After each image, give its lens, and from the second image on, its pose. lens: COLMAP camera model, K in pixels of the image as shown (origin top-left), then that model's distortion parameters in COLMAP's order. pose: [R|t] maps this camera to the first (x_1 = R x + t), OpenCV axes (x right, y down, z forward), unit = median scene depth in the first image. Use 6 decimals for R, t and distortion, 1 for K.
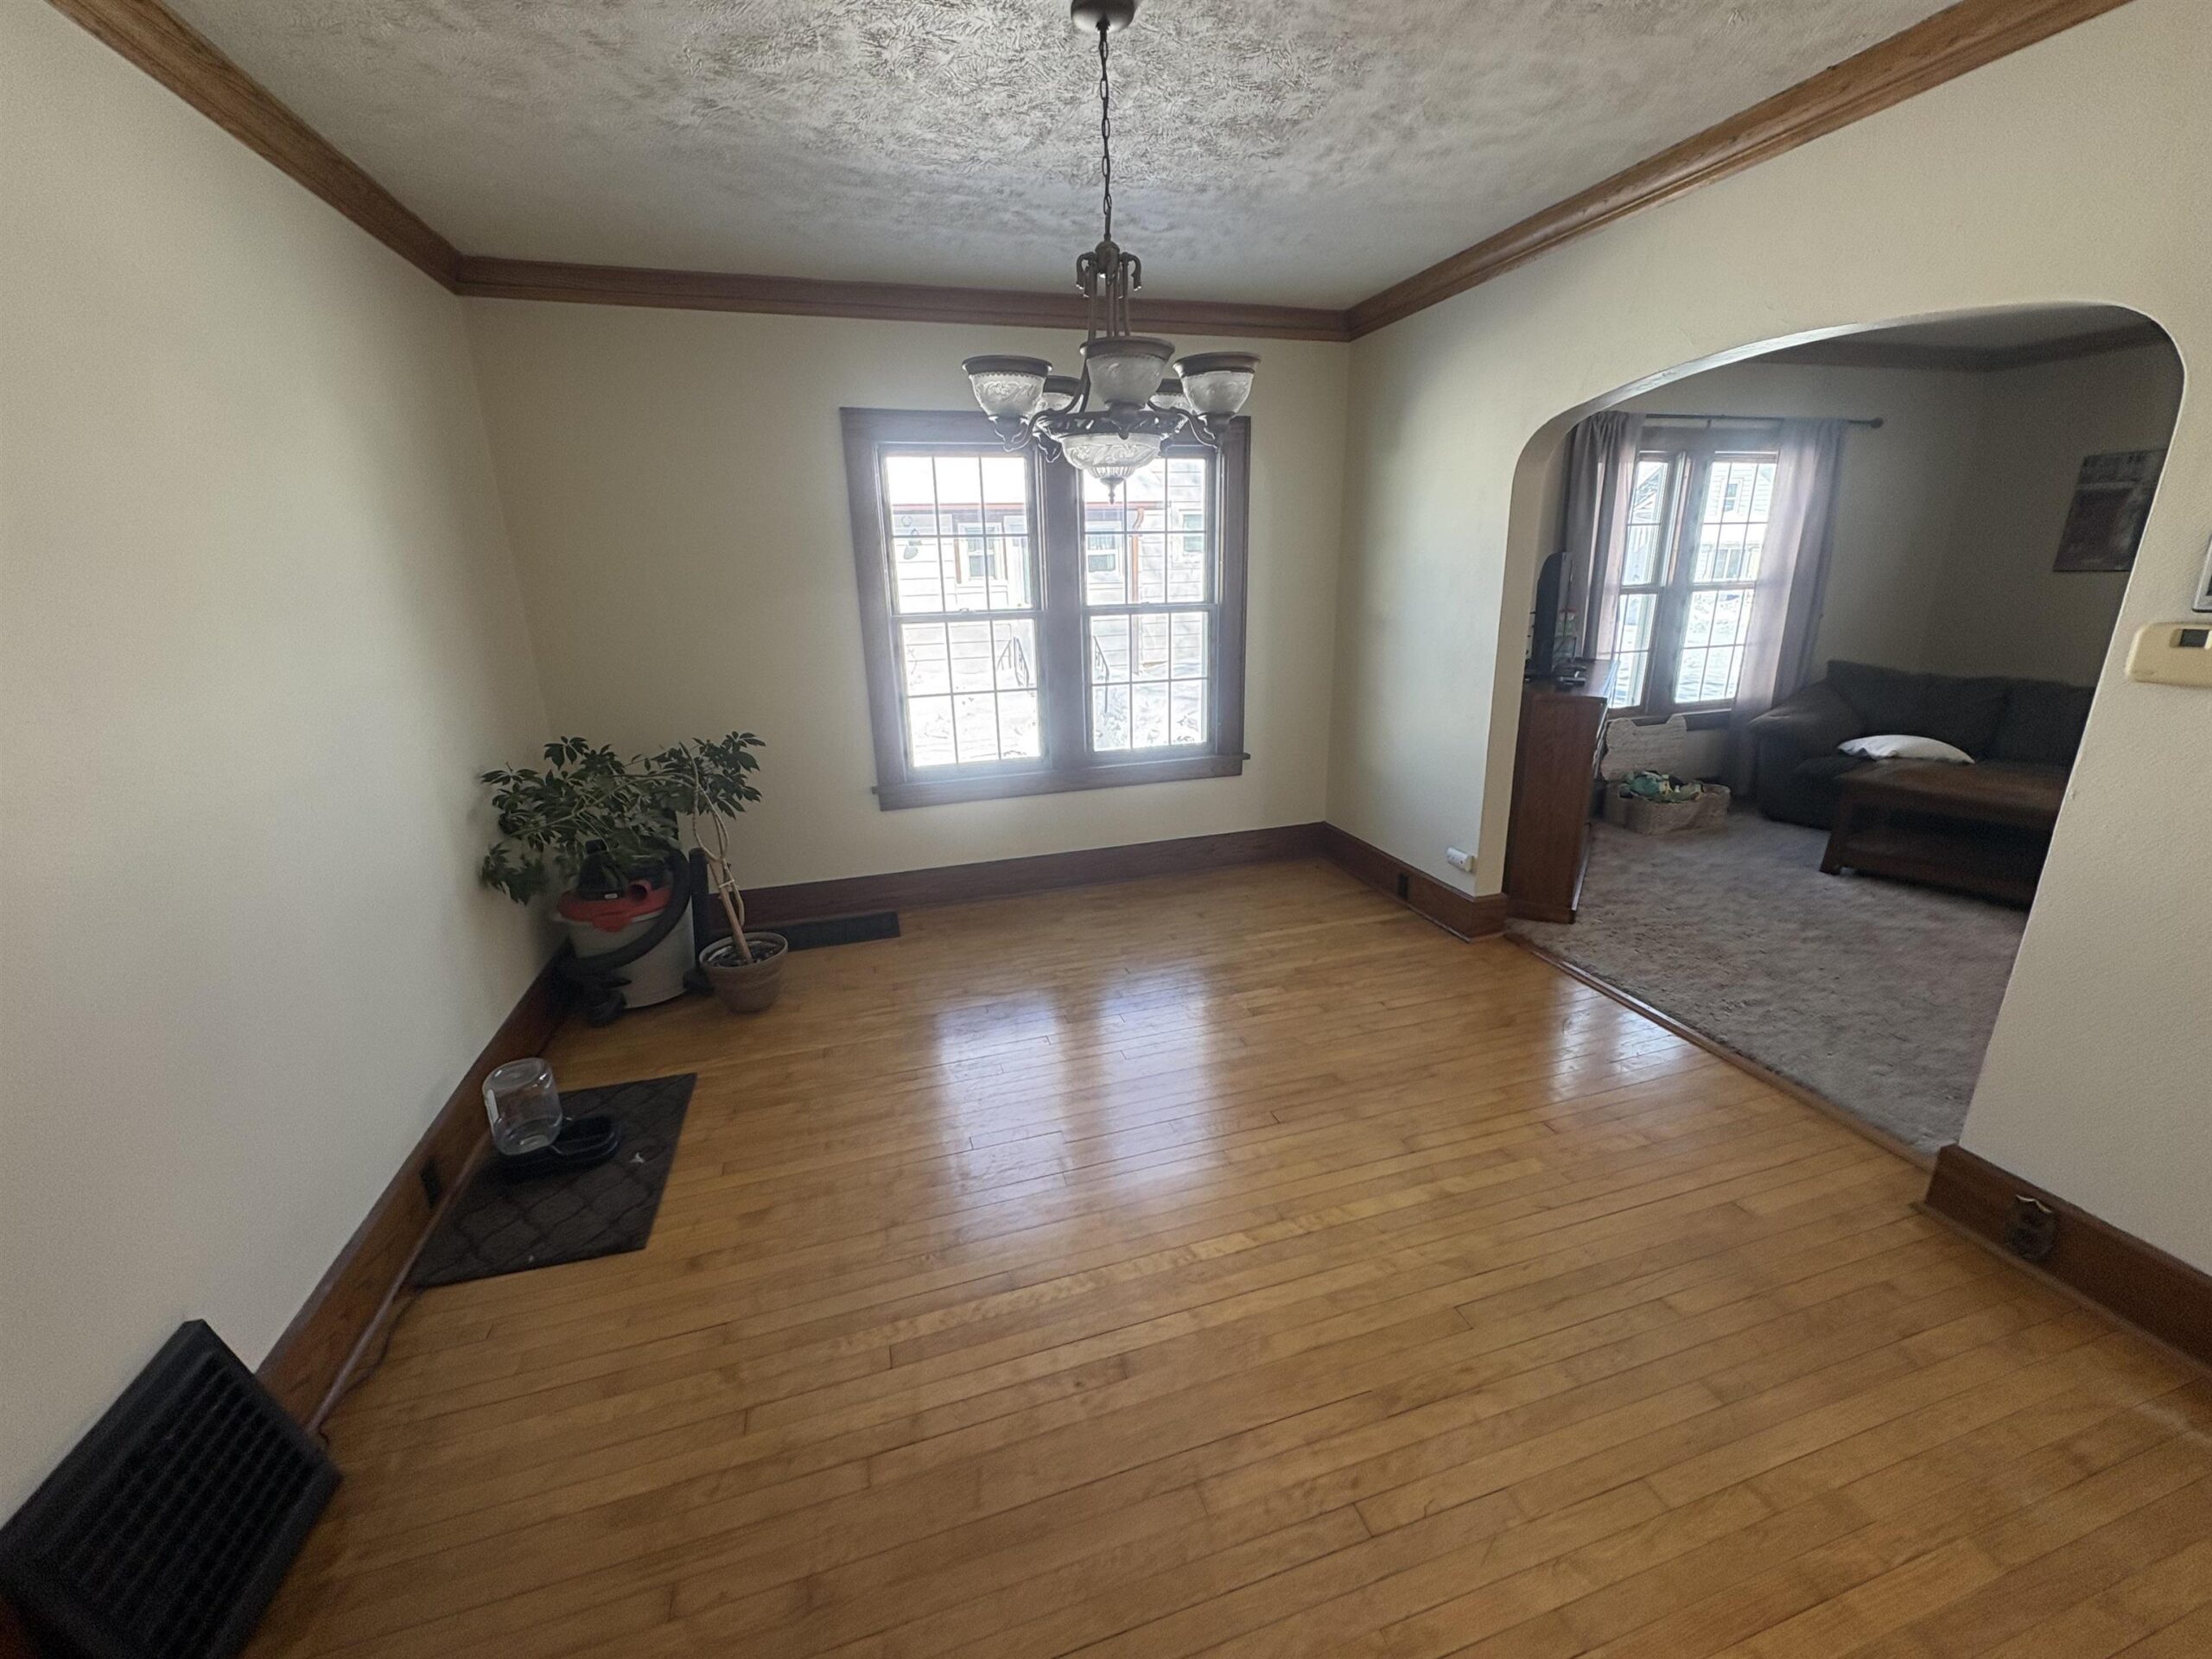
lens RADIAL K [[877.2, 0, 1113.4], [0, 877.2, 831.2], [0, 0, 1]] dist [-0.001865, 0.001259]
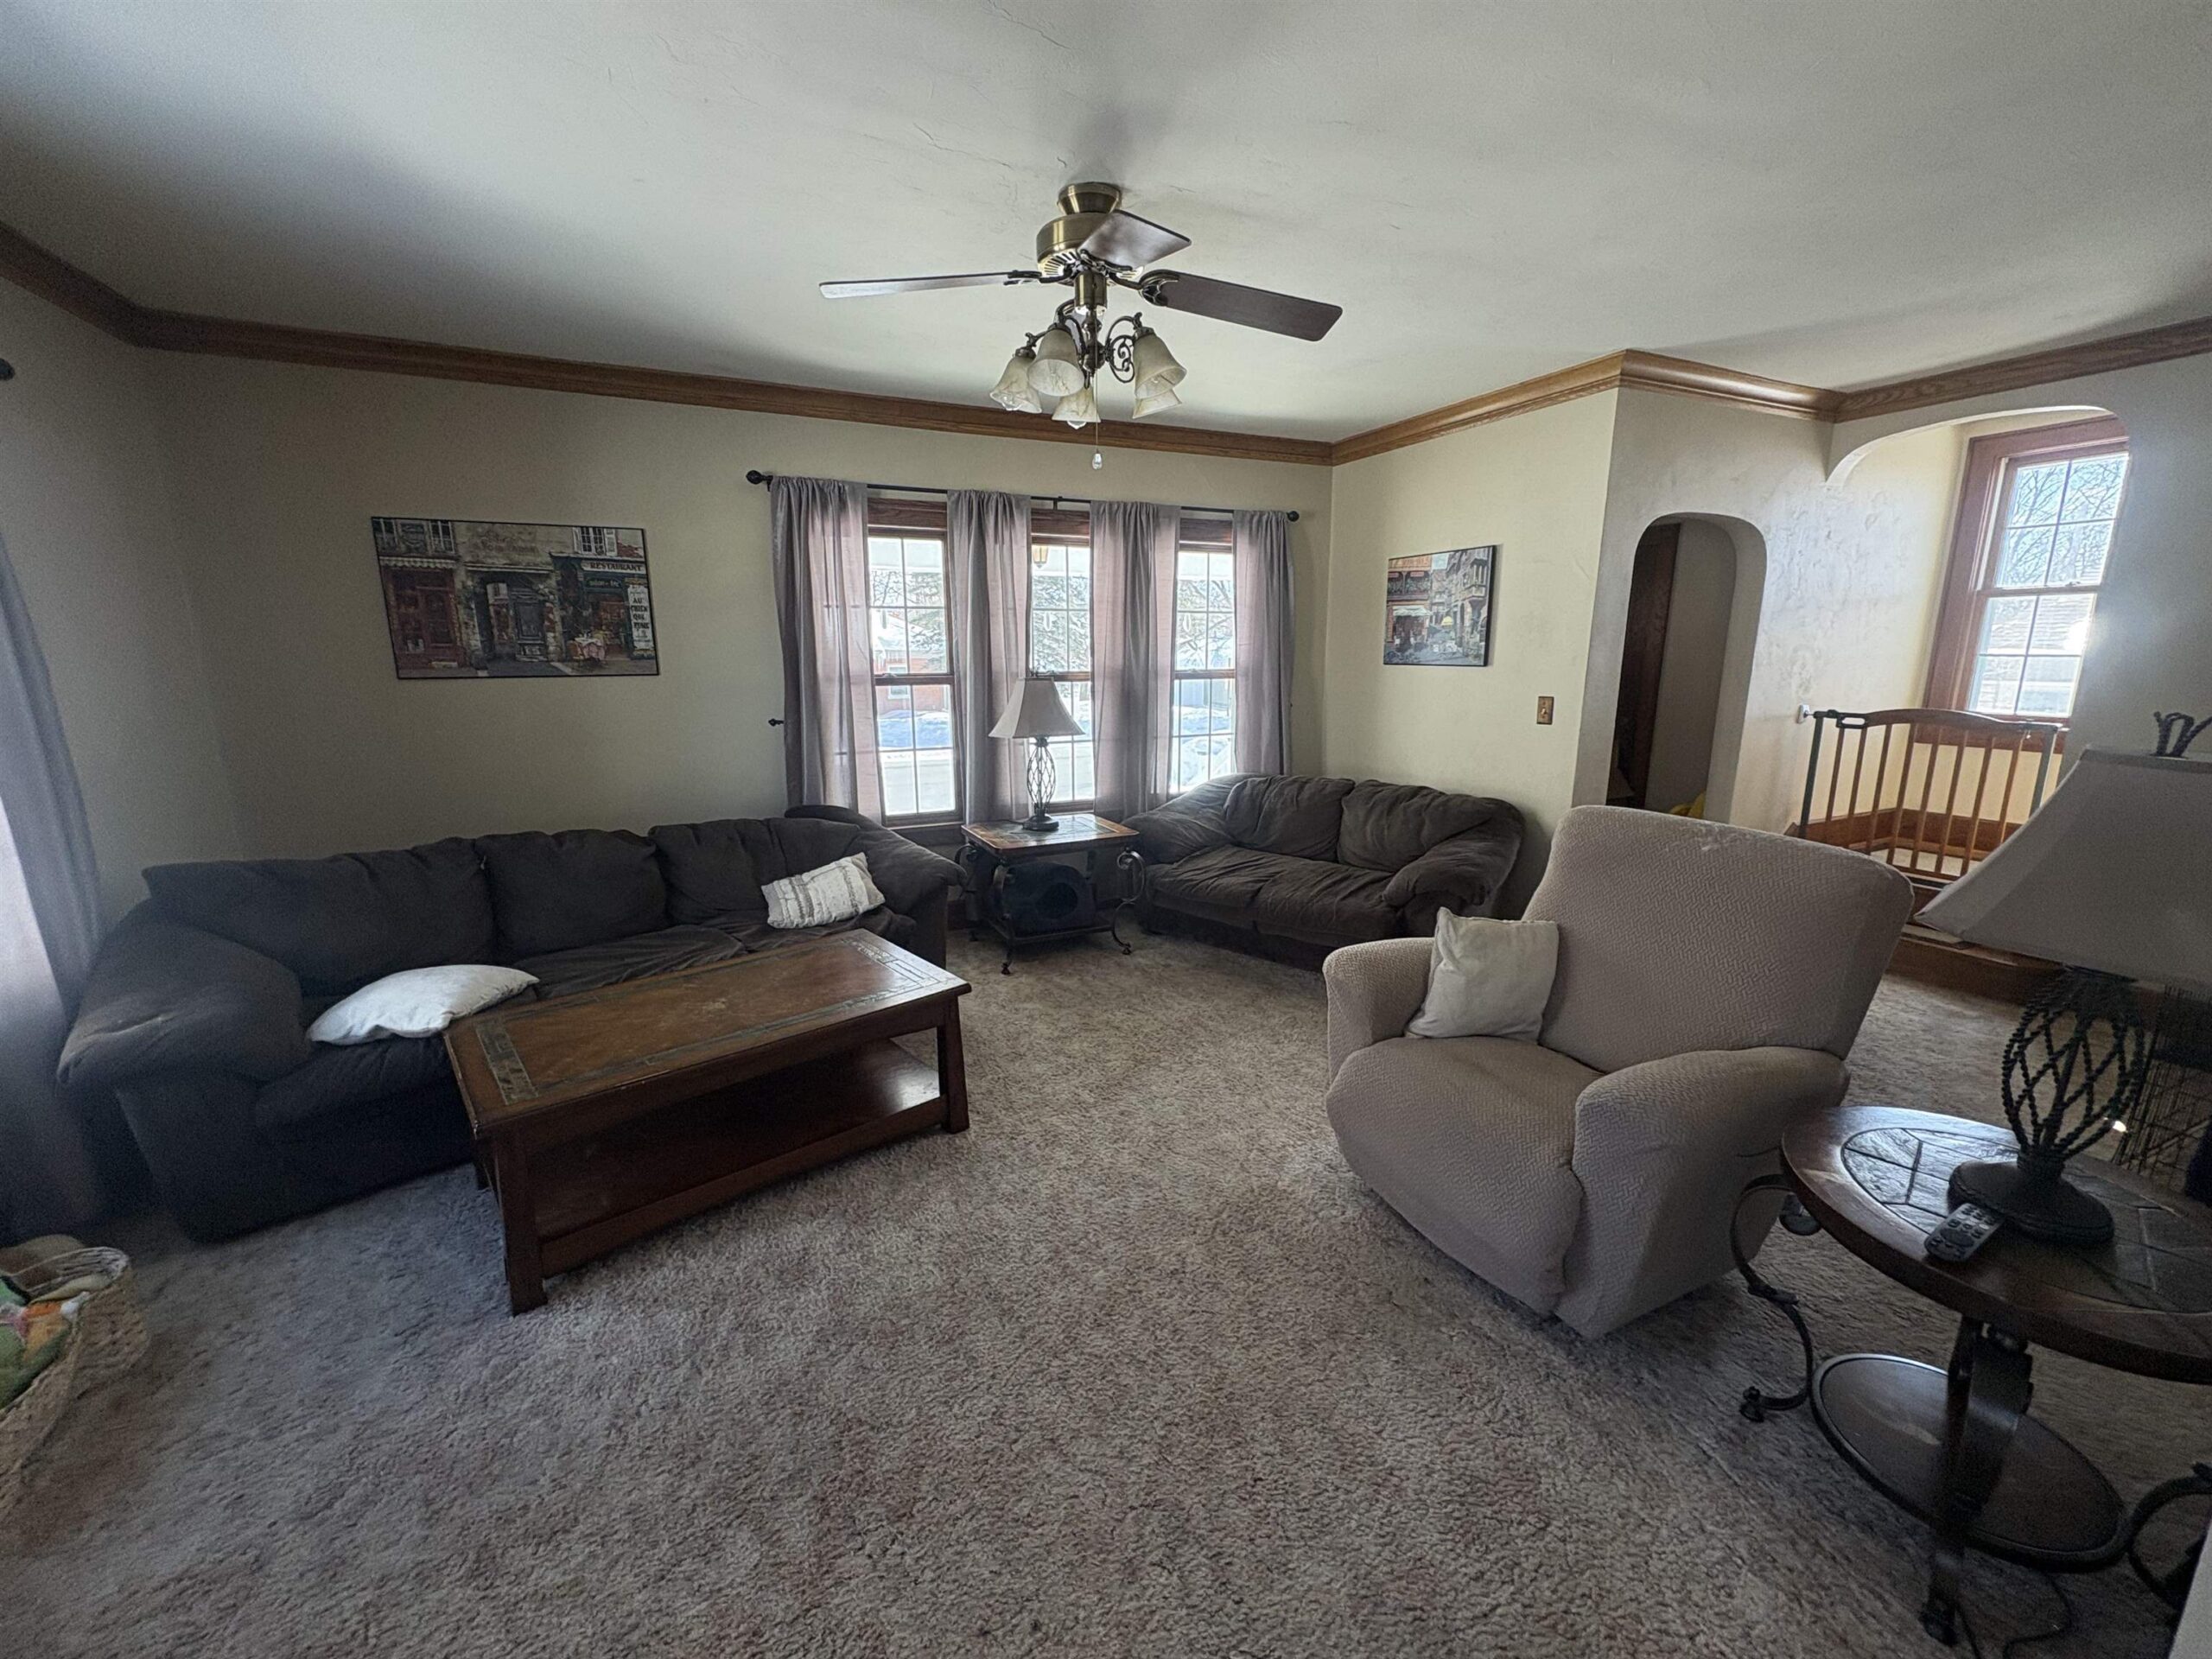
lens RADIAL K [[877.2, 0, 1111.8], [0, 877.2, 827.6], [0, 0, 1]] dist [-0.001865, 0.001259]
pose [[-0.135789, -0.172147, 0.975667, 0.346639], [0.293795, 0.933496, 0.205595, -0.186515], [-0.946174, 0.314564, -0.076183, 0.633395]]
